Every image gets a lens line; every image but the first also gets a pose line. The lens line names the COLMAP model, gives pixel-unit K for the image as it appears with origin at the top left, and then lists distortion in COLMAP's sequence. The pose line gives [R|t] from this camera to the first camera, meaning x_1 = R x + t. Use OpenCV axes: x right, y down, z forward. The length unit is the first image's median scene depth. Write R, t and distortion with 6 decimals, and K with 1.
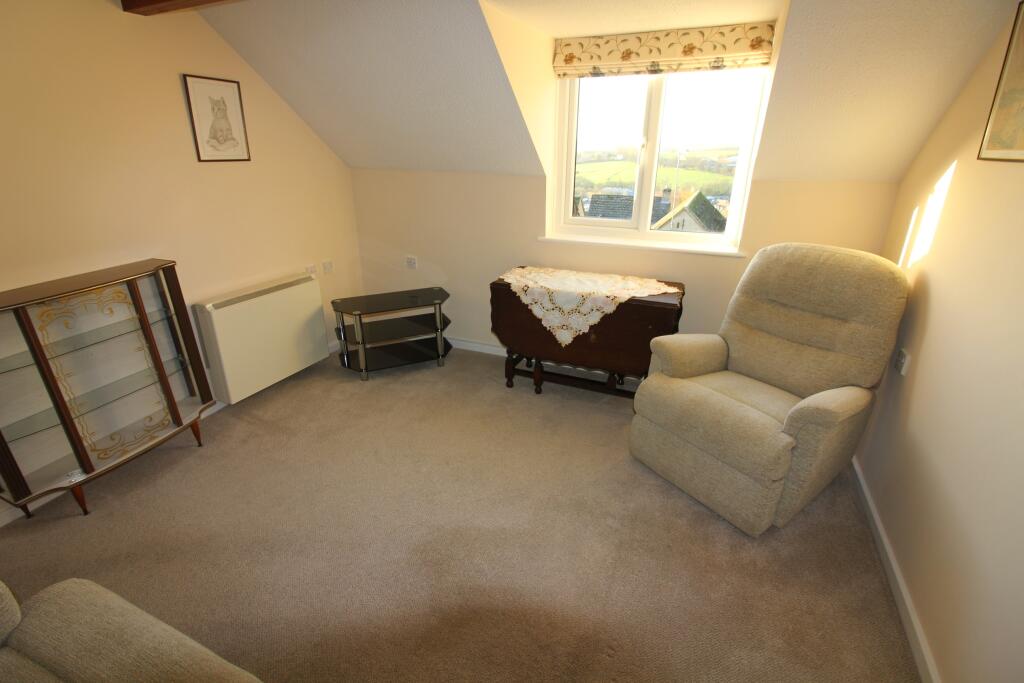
lens RADIAL K [[474.7, 0, 507.8], [0, 474.7, 340.9], [0, 0, 1]] dist [-0.005254, -0.000778]
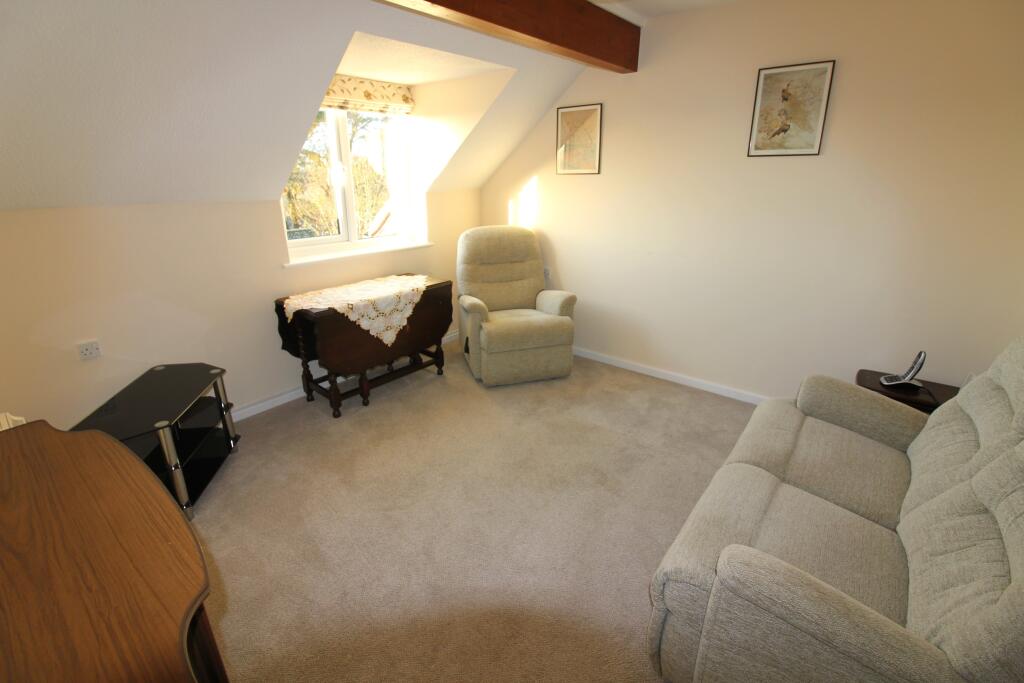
lens RADIAL K [[474.7, 0, 507.2], [0, 474.7, 340.6], [0, 0, 1]] dist [-0.005254, -0.000778]
pose [[0.265006, -0.328736, 0.906479, -0.833985], [0.365347, 0.904229, 0.221112, -0.148515], [-0.892352, 0.272584, 0.359729, 0.355410]]
